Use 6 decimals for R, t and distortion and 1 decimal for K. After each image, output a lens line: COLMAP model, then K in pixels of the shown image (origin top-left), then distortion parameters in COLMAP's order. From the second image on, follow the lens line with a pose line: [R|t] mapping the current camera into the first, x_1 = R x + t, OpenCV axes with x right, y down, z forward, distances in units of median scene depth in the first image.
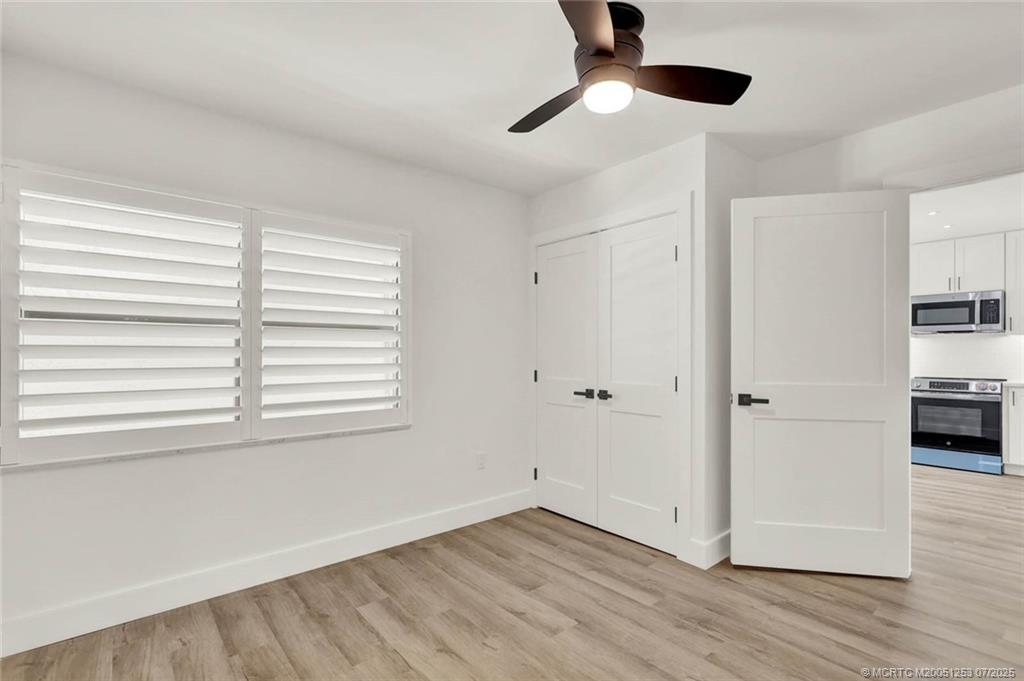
lens RADIAL K [[479.7, 0, 522.9], [0, 479.7, 354.5], [0, 0, 1]] dist [0.003661, -0.000553]
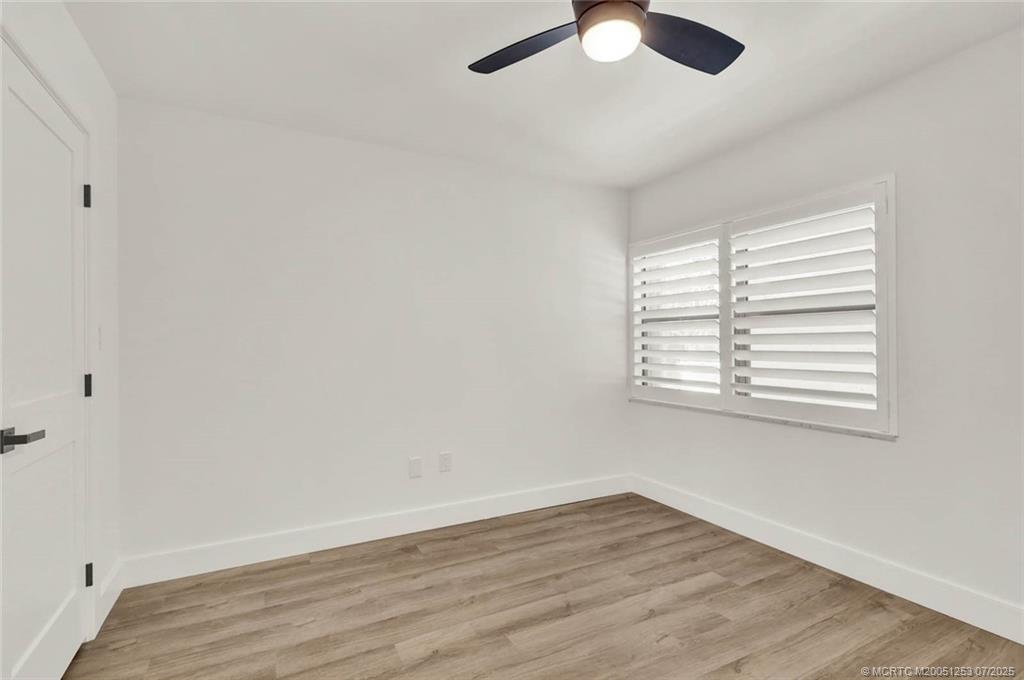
lens RADIAL K [[479.7, 0, 513.6], [0, 479.7, 342.4], [0, 0, 1]] dist [0.003661, -0.000553]
pose [[-0.224237, -0.004162, -0.974526, 0.775024], [0.001956, 0.999987, -0.004721, 0.007096], [0.974533, -0.002965, -0.224226, 0.753031]]
